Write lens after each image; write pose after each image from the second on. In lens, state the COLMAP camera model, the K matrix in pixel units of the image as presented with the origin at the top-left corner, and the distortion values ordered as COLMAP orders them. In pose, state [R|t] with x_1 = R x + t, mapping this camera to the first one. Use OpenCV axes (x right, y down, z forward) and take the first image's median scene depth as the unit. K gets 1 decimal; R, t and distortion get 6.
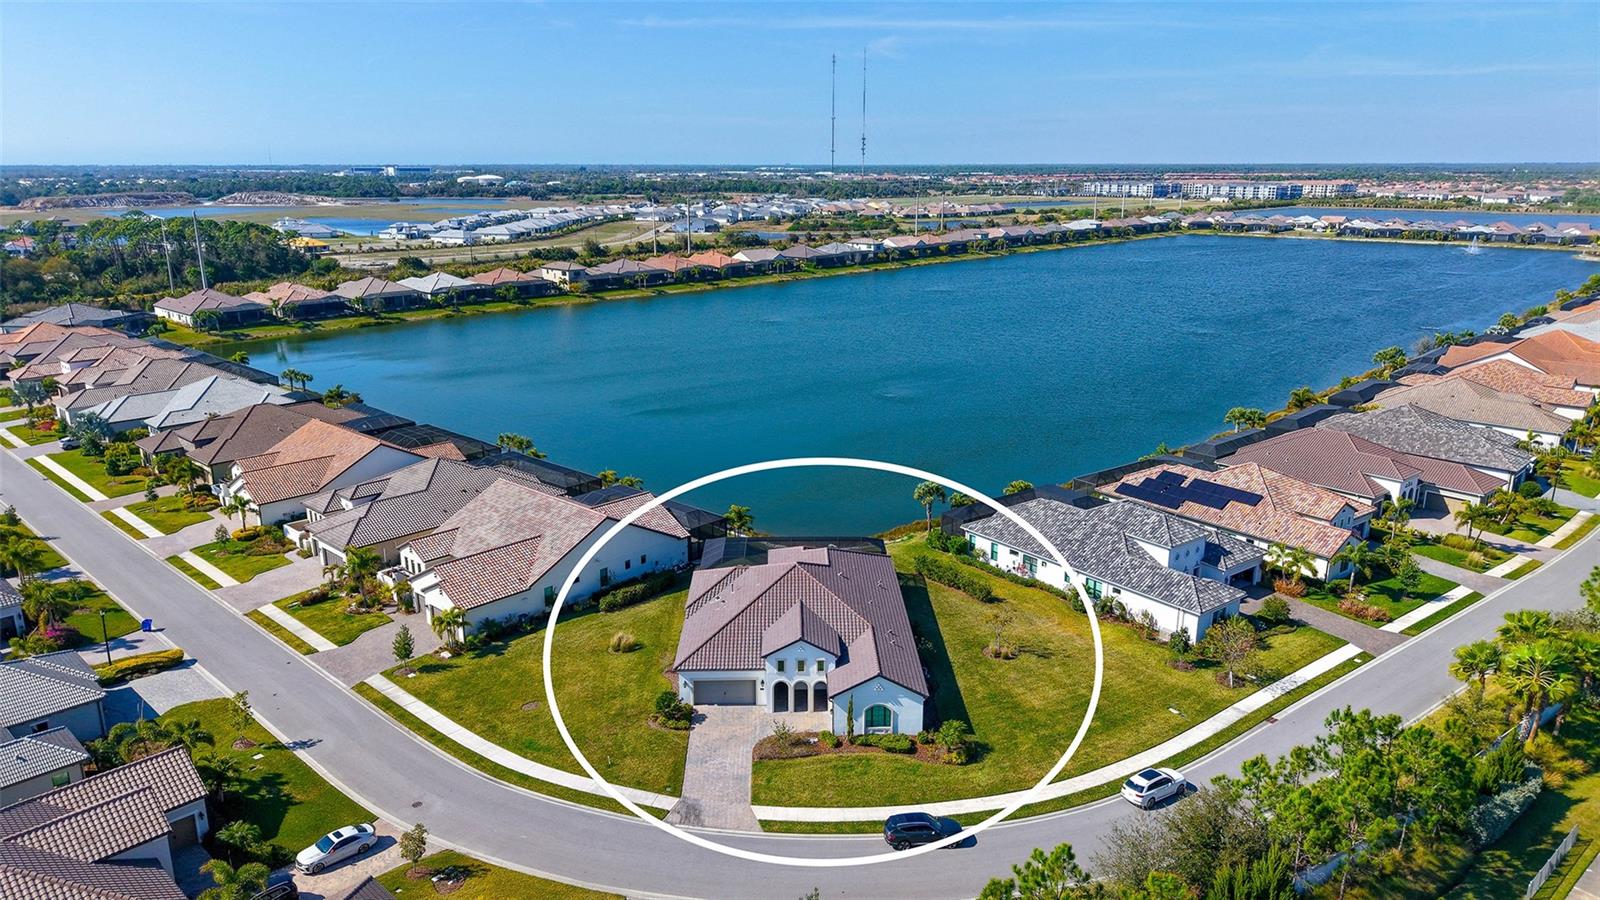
lens RADIAL K [[1068.0, 0, 800.0], [0, 1068.0, 450.0], [0, 0, 1]] dist [0.075178, -0.105268]
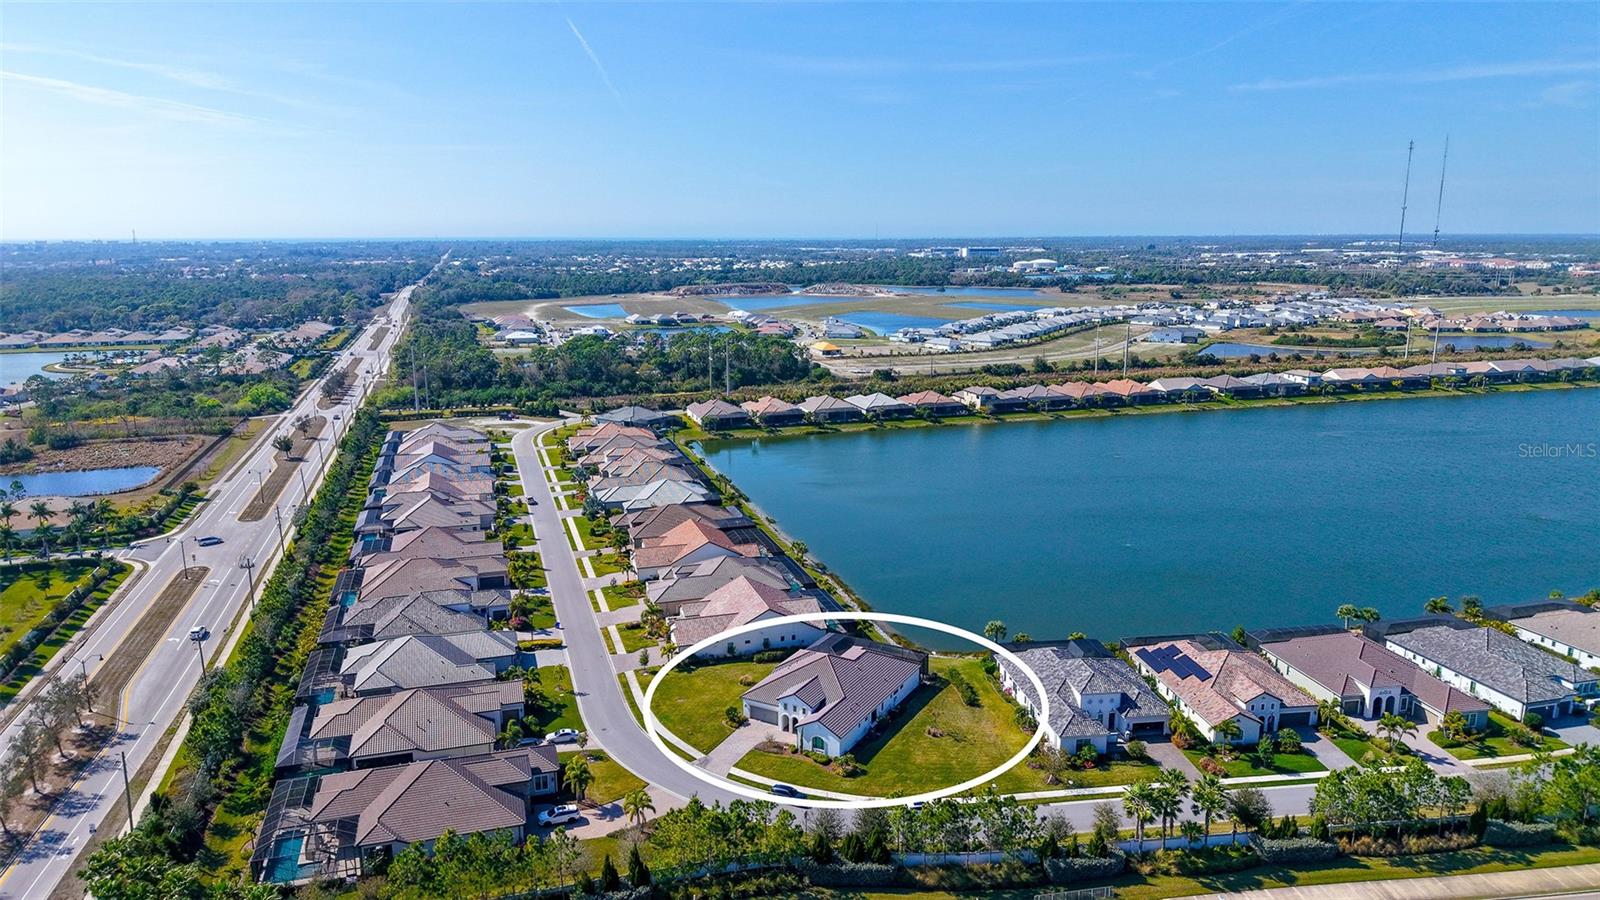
lens RADIAL K [[1068.0, 0, 800.0], [0, 1068.0, 450.0], [0, 0, 1]] dist [0.075178, -0.105268]
pose [[0.868120, 0.096557, -0.486872, 0.691330], [-0.125931, 0.991647, -0.027877, -0.153658], [0.480114, 0.085513, 0.873028, -0.525919]]
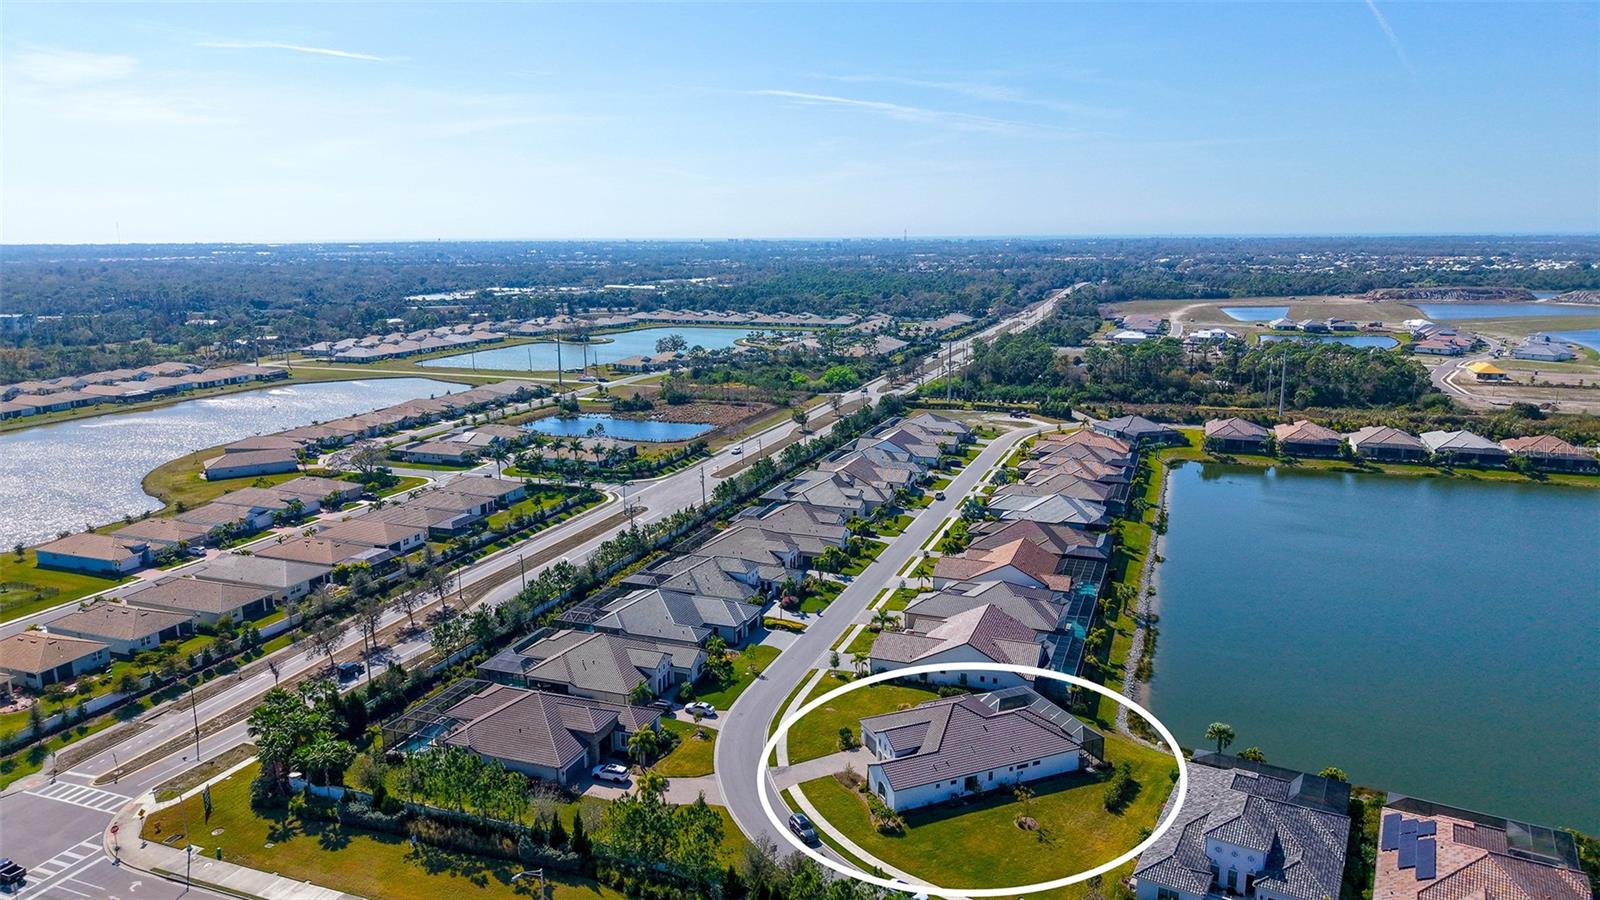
lens RADIAL K [[1068.0, 0, 800.0], [0, 1068.0, 450.0], [0, 0, 1]] dist [0.075178, -0.105268]
pose [[0.381837, 0.181229, -0.906287, 1.127822], [-0.233547, 0.967683, 0.095109, -0.310136], [0.894235, 0.175344, 0.411823, 0.065440]]
